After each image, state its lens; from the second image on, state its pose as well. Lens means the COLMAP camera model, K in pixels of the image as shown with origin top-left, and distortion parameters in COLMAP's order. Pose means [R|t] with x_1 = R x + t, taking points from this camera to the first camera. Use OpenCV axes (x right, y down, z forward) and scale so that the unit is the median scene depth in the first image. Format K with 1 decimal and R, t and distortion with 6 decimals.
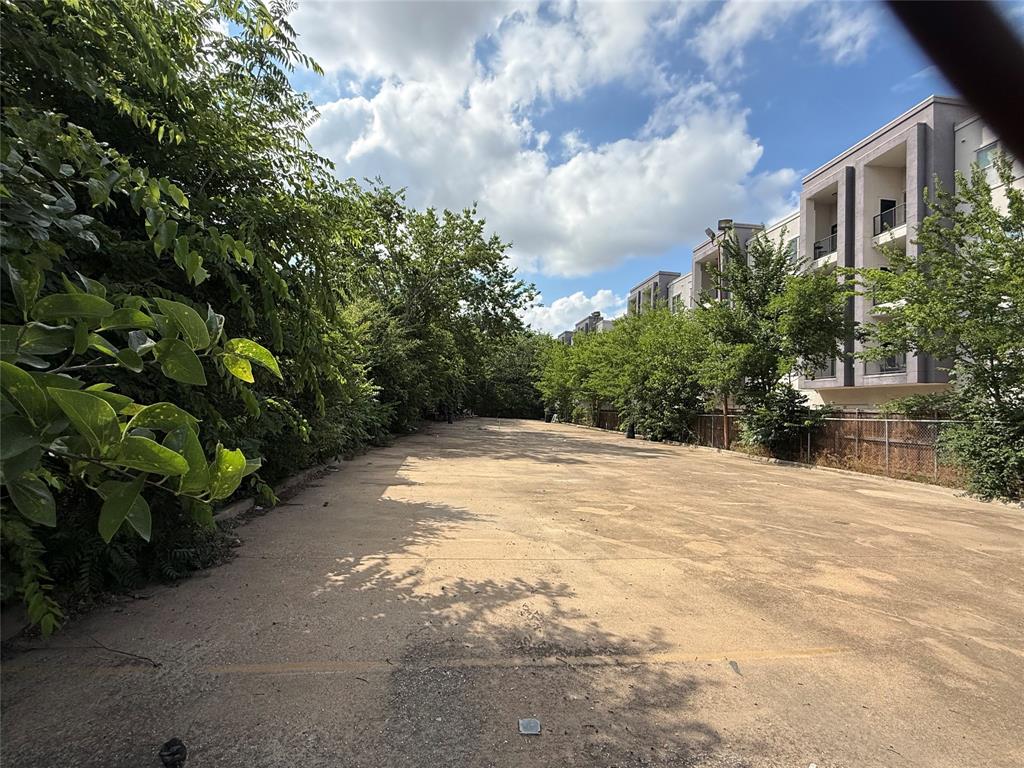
lens RADIAL K [[487.5, 0, 512.1], [0, 487.5, 384.9], [0, 0, 1]] dist [0.000488, 0.000128]
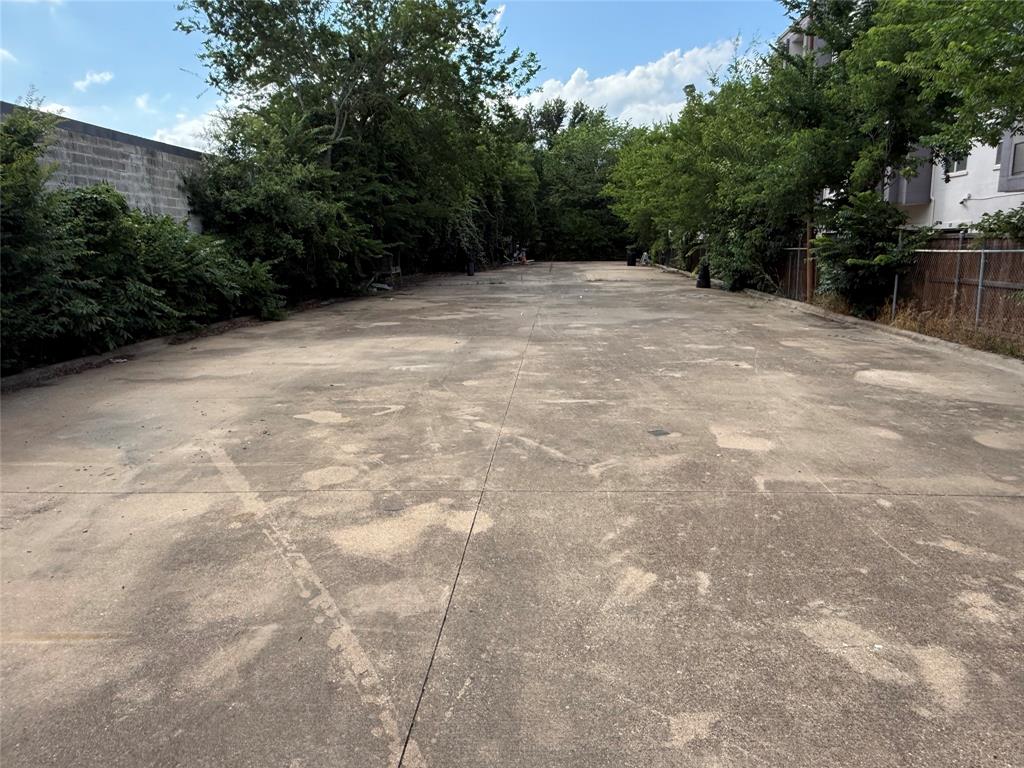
lens RADIAL K [[695.3, 0, 518.3], [0, 695.3, 376.5], [0, 0, 1]] dist [-0.004037, 0.002909]
pose [[0.980812, -0.019112, -0.194015, 0.949810], [0.063963, 0.971642, 0.227642, -0.018502], [0.184163, -0.235684, 0.954221, 0.138854]]
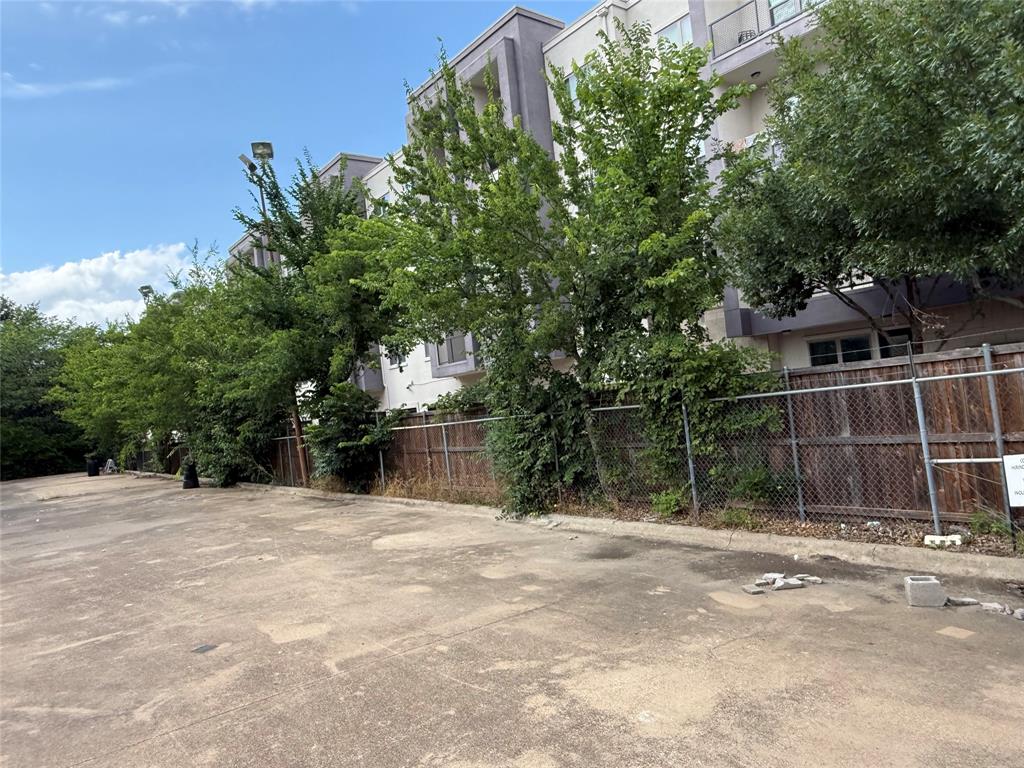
lens RADIAL K [[695.3, 0, 516.4], [0, 695.3, 380.1], [0, 0, 1]] dist [-0.004037, 0.002909]
pose [[0.851477, -0.113937, 0.511865, 0.846562], [0.114920, 0.992926, 0.029849, -0.030131], [-0.511645, 0.033407, 0.858547, 0.107383]]
